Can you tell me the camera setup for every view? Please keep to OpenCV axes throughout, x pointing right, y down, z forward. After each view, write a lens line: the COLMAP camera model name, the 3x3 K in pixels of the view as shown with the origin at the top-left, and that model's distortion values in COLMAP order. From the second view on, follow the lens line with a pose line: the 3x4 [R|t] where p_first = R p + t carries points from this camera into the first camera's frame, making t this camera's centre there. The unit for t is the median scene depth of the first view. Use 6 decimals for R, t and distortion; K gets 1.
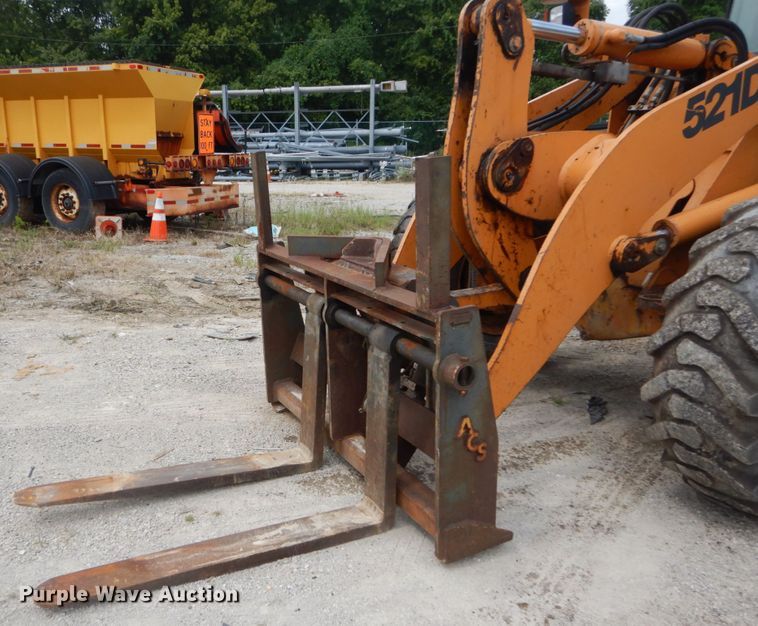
lens RADIAL K [[664.5, 0, 296.6], [0, 664.5, 345.2], [0, 0, 1]] dist [0.022147, -0.015047]
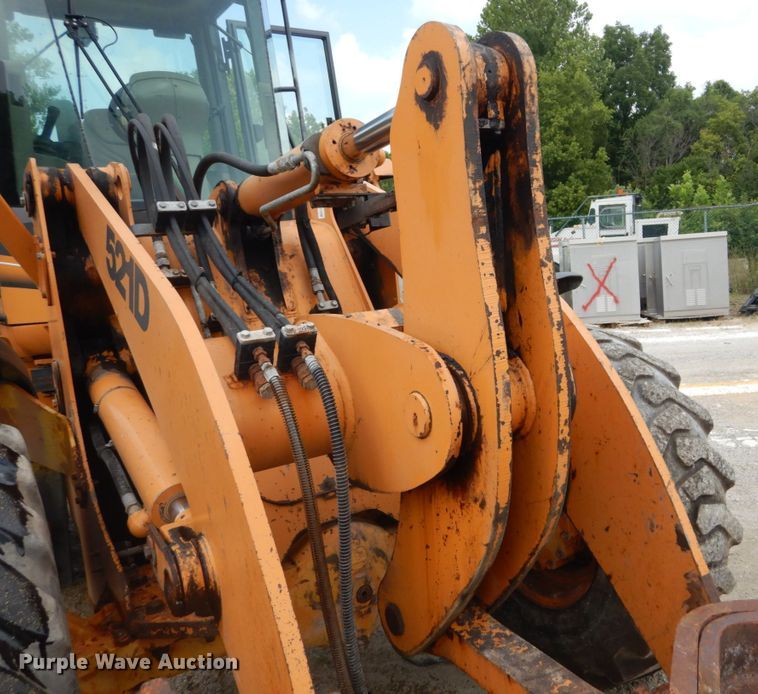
lens RADIAL K [[695.0, 0, 483.7], [0, 695.0, 328.7], [0, 0, 1]] dist [0.017352, 0.000000]
pose [[-0.220377, -0.085584, 0.971653, -0.136974], [0.355657, 0.920514, 0.161745, -0.288678], [-0.908263, 0.381220, -0.172422, 0.810733]]
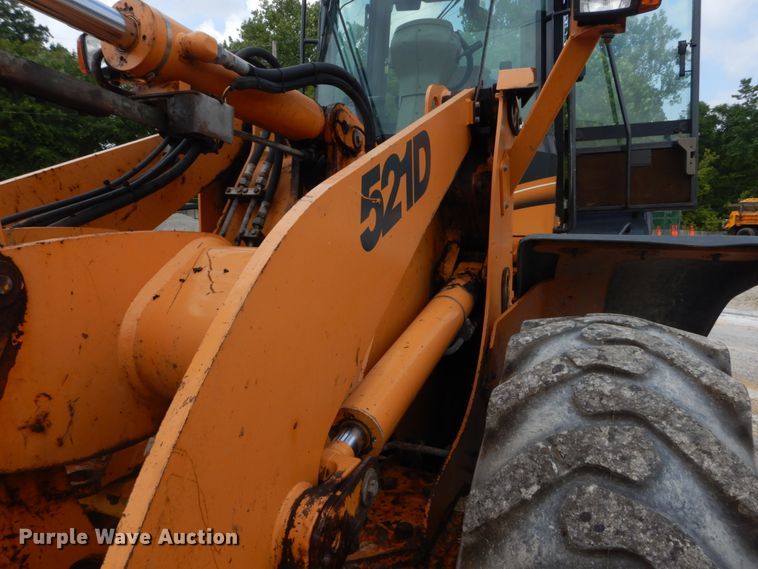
lens RADIAL K [[547.4, 0, 376.5], [0, 547.4, 291.6], [0, 0, 1]] dist [0.016558, -0.003924]
pose [[0.731050, -0.069391, 0.678786, 0.213915], [0.179631, 0.979295, -0.093351, -0.167367], [-0.658254, 0.190176, 0.728378, 0.489437]]
